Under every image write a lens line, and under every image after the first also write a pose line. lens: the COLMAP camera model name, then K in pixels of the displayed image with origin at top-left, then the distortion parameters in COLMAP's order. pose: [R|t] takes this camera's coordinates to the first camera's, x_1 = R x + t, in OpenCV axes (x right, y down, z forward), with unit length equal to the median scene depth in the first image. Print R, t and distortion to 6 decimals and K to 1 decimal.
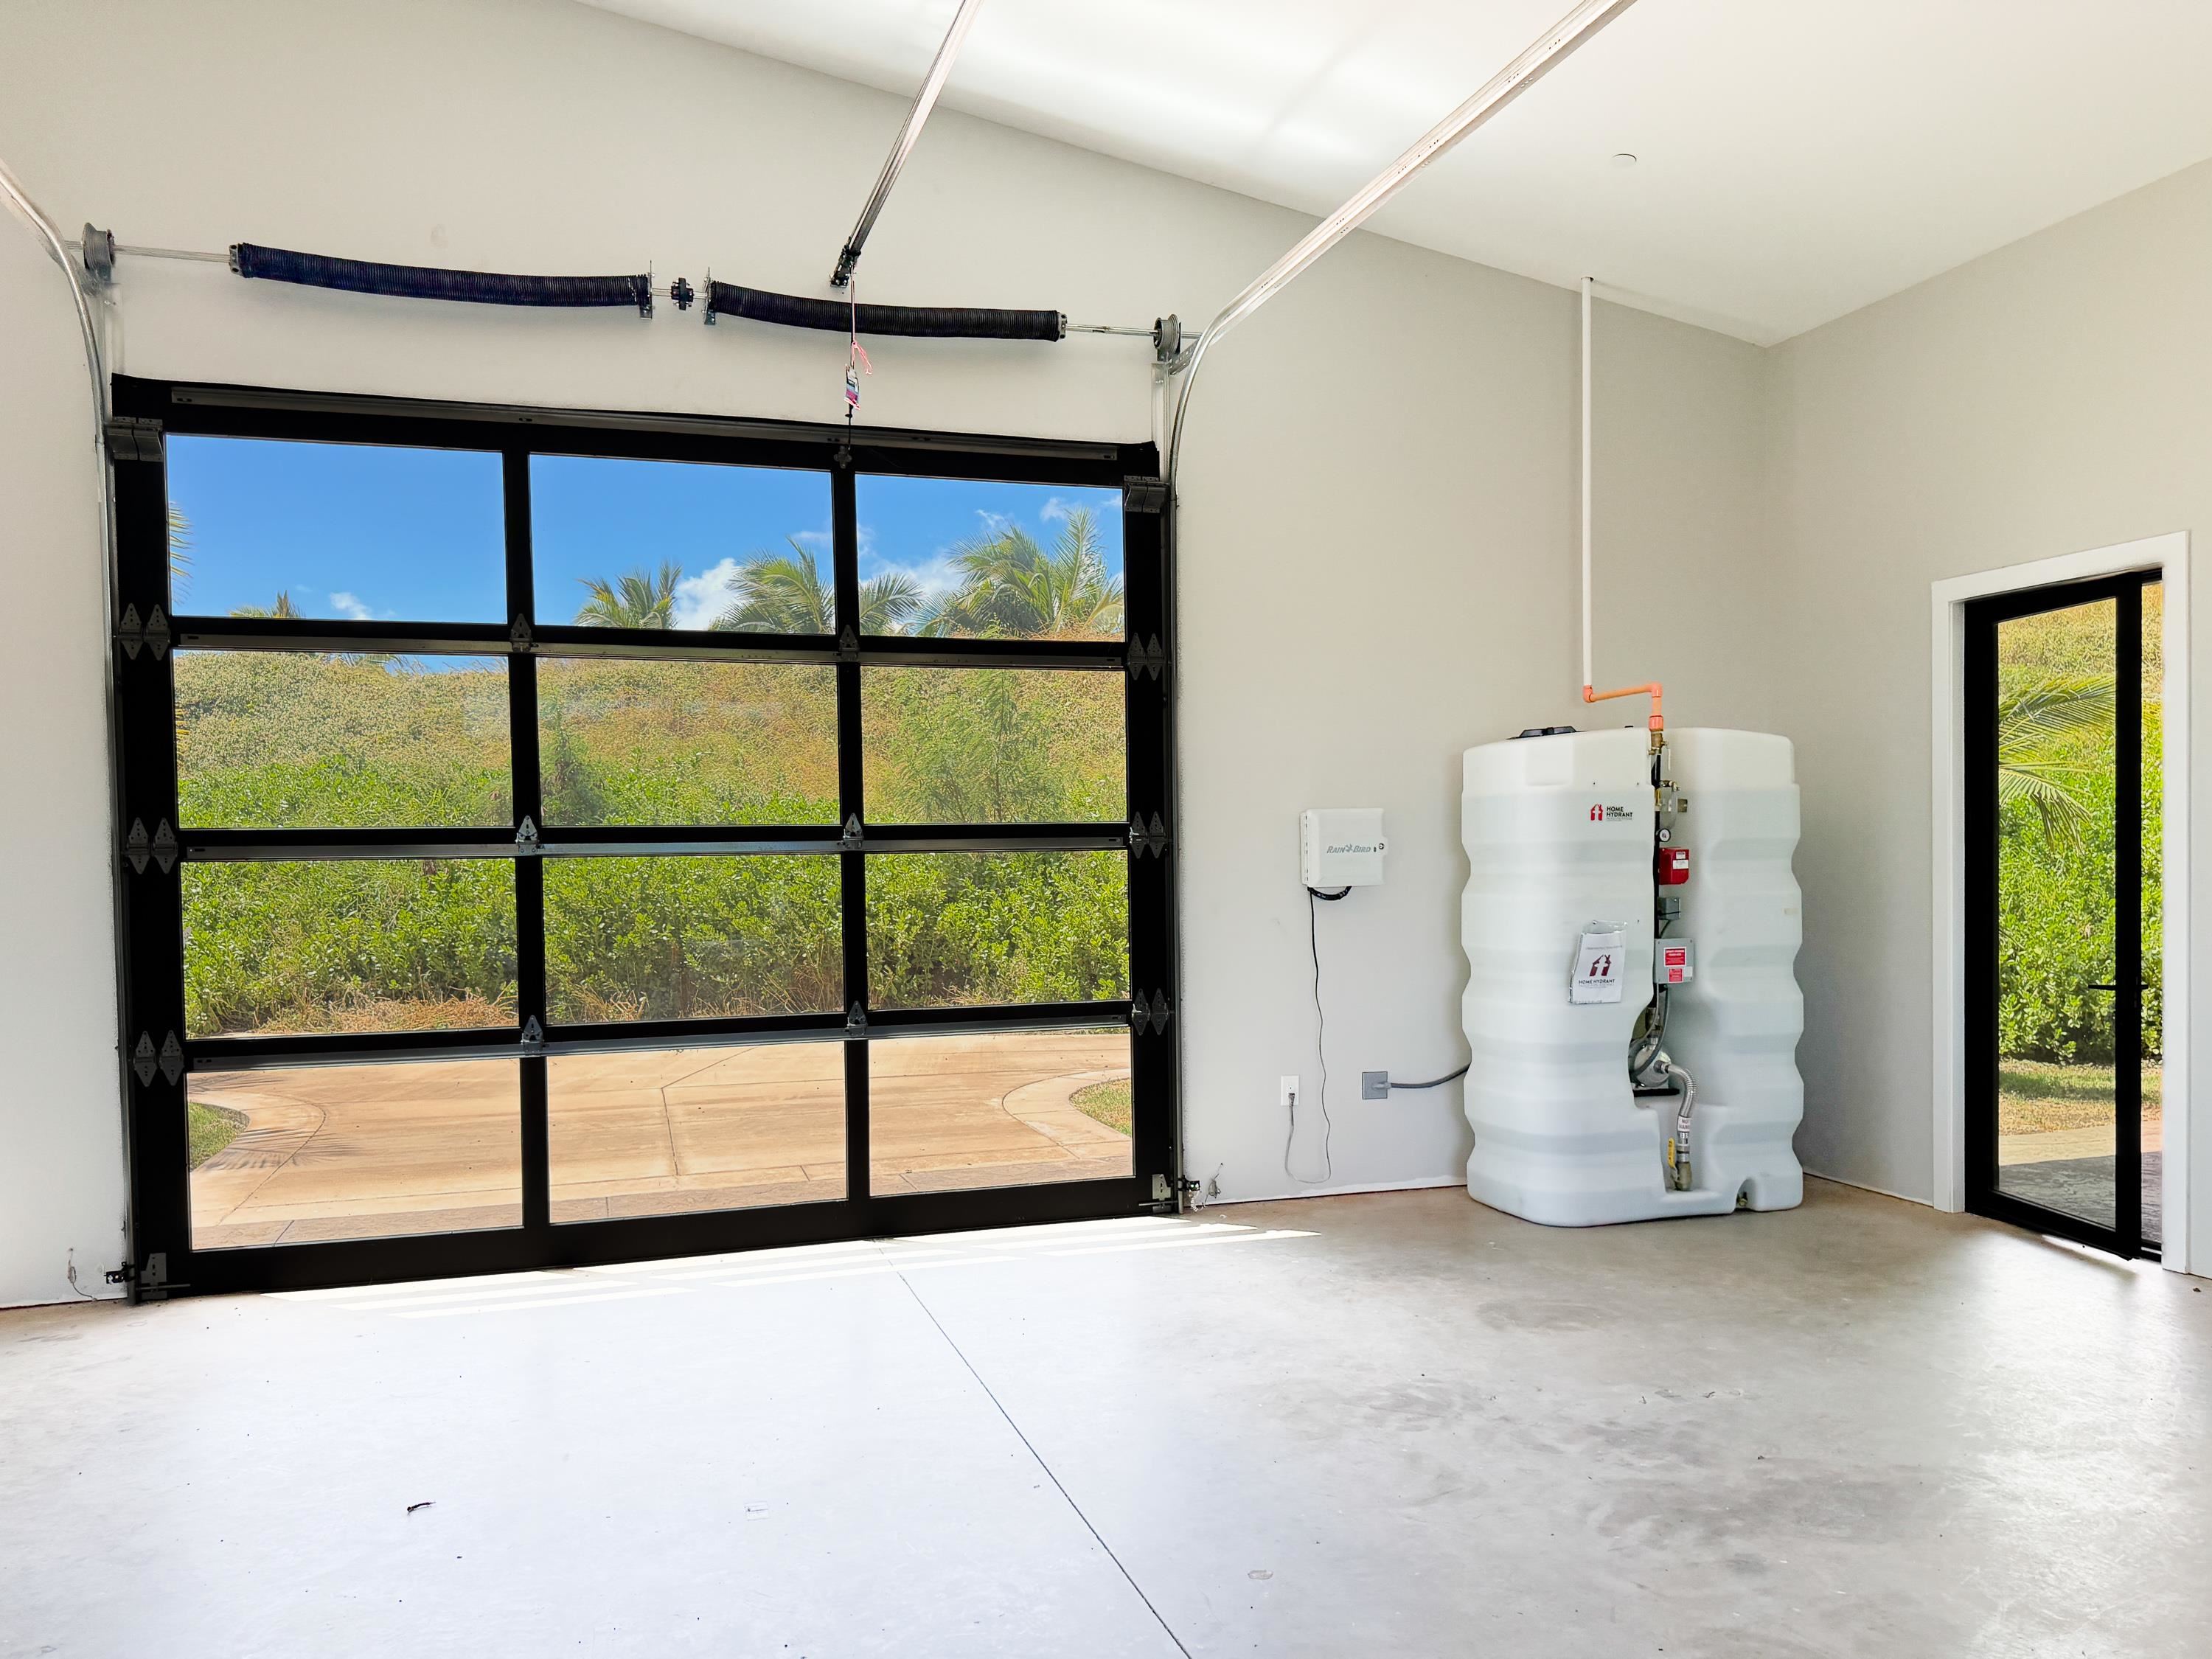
lens RADIAL K [[1674.8, 0, 1125.1], [0, 1674.8, 843.3], [0, 0, 1]] dist [0.063895, -0.069888]
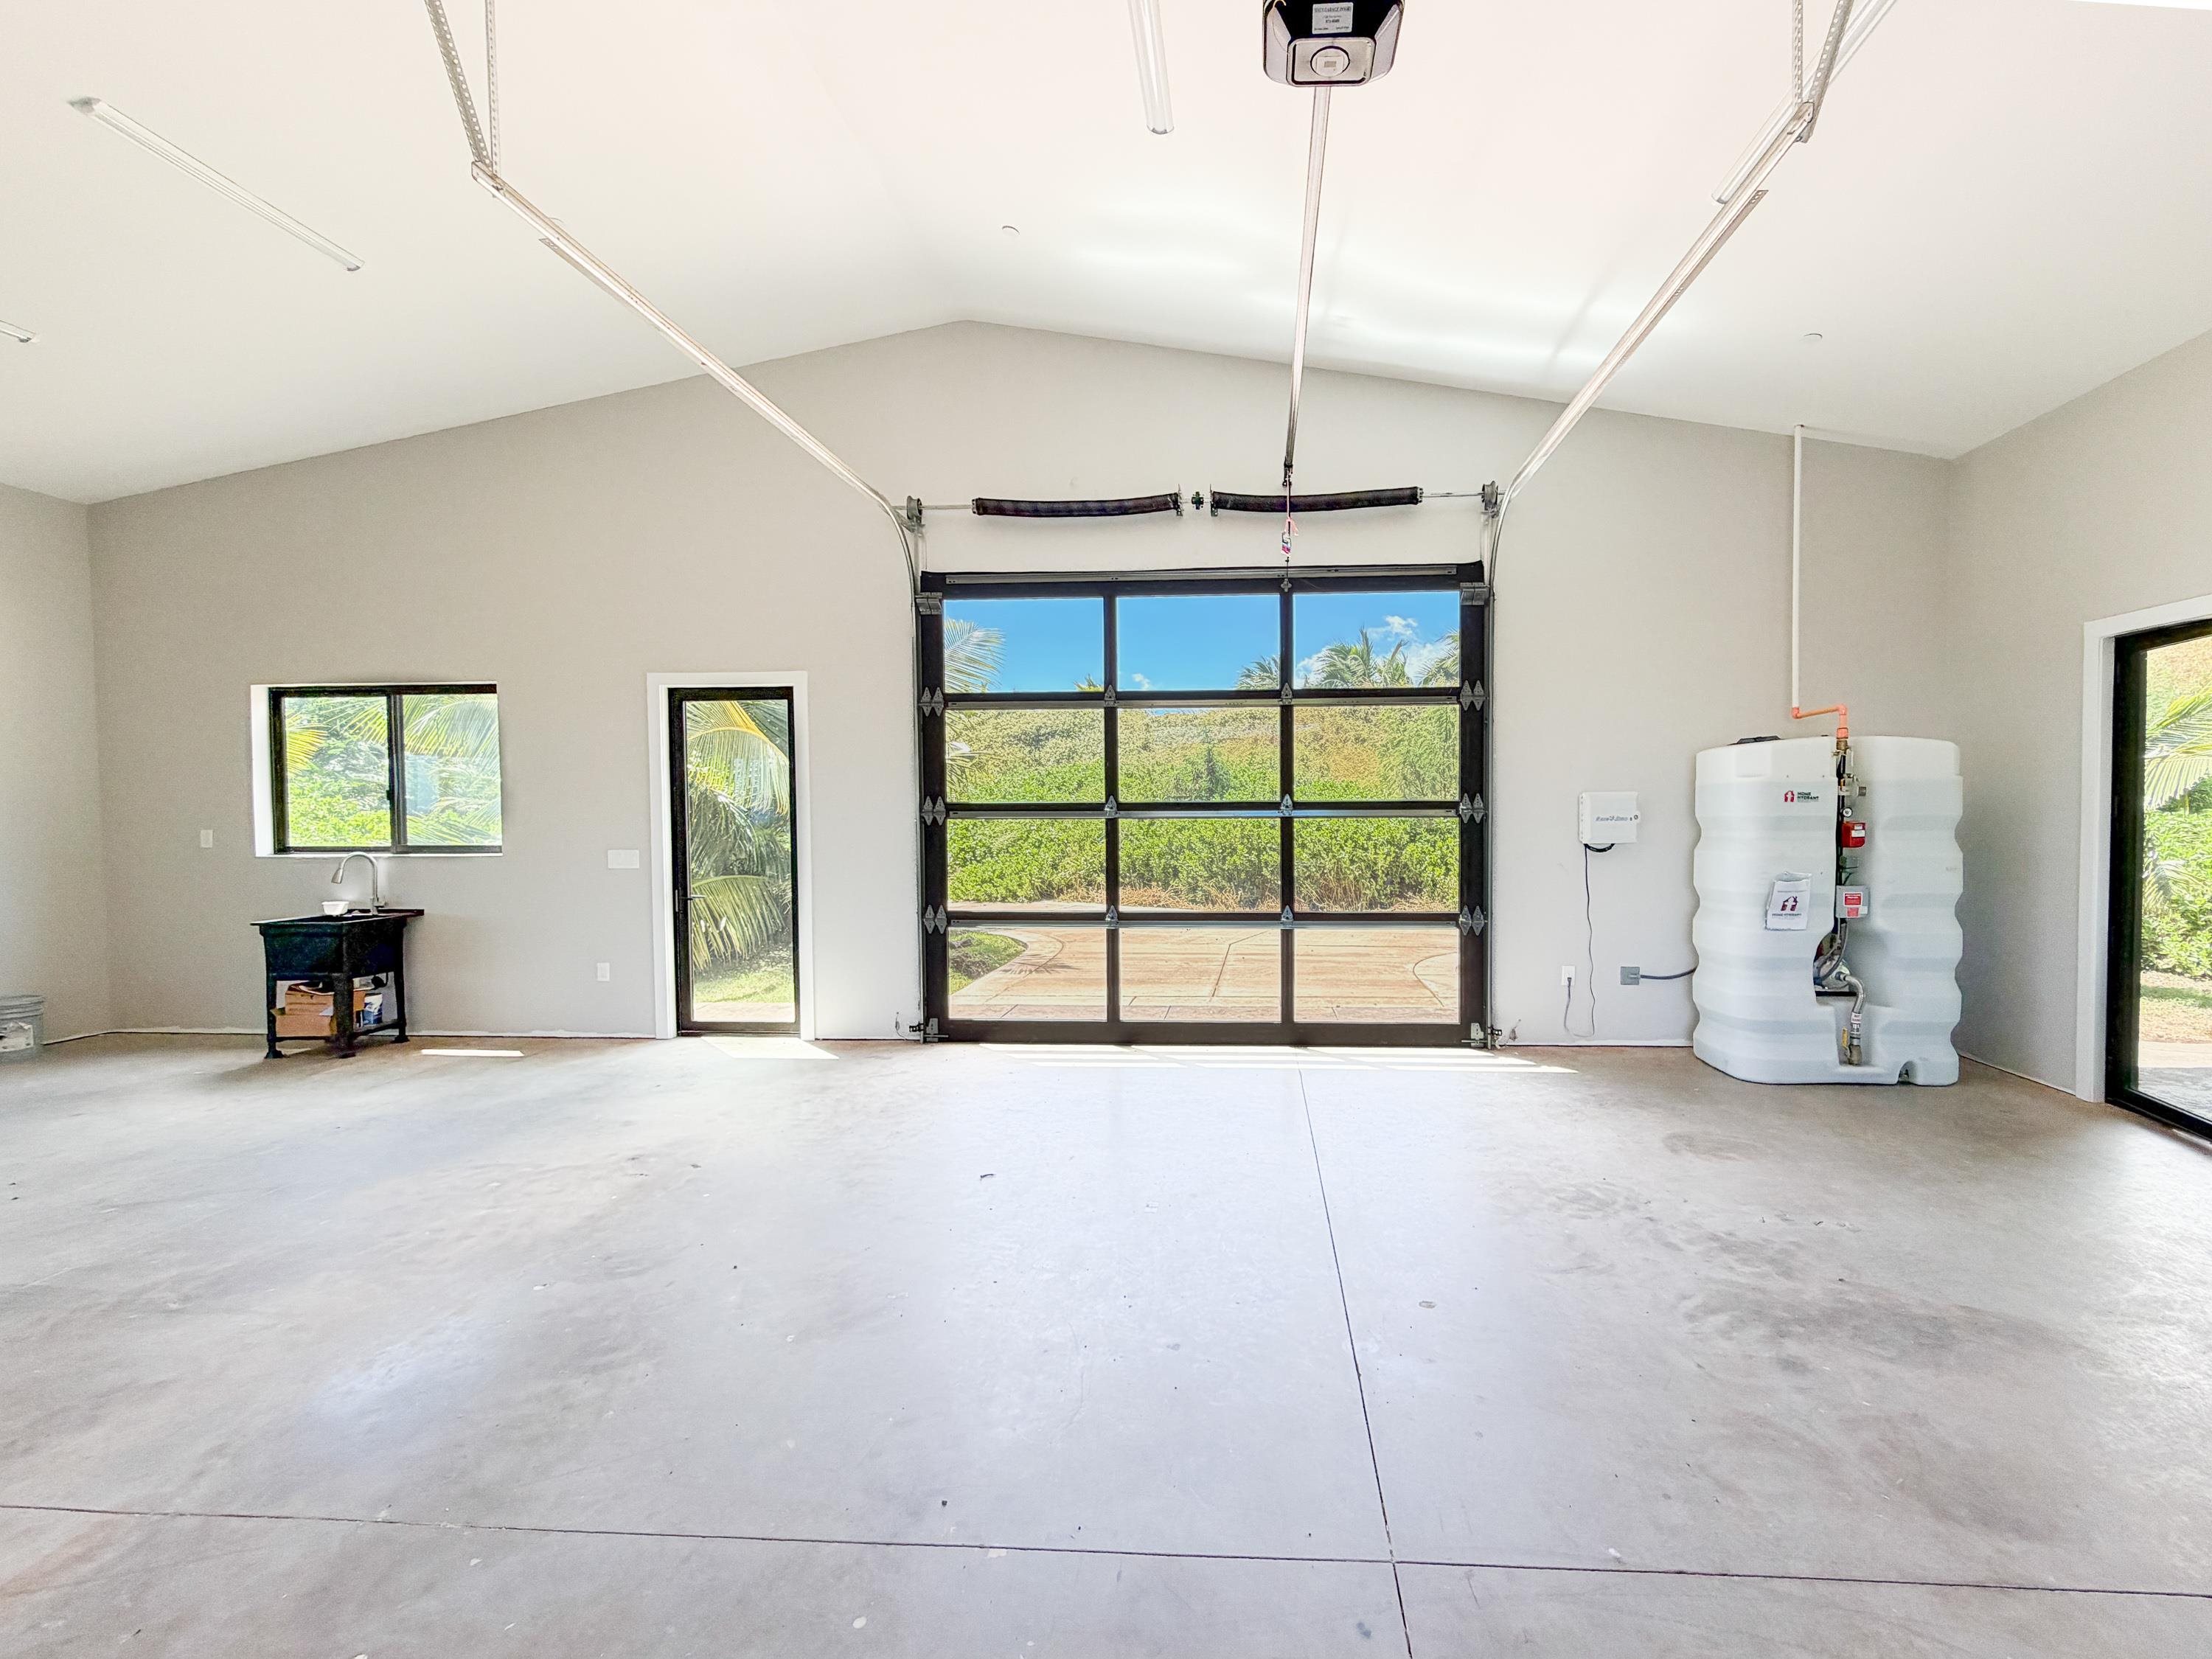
lens RADIAL K [[954.1, 0, 1219.1], [0, 954.1, 808.5], [0, 0, 1]] dist [0.001608, 0.002193]
pose [[0.939446, 0.009144, -0.342575, 0.105795], [-0.007481, 0.999953, 0.006174, -0.009514], [0.342616, -0.003237, 0.939470, 0.072353]]
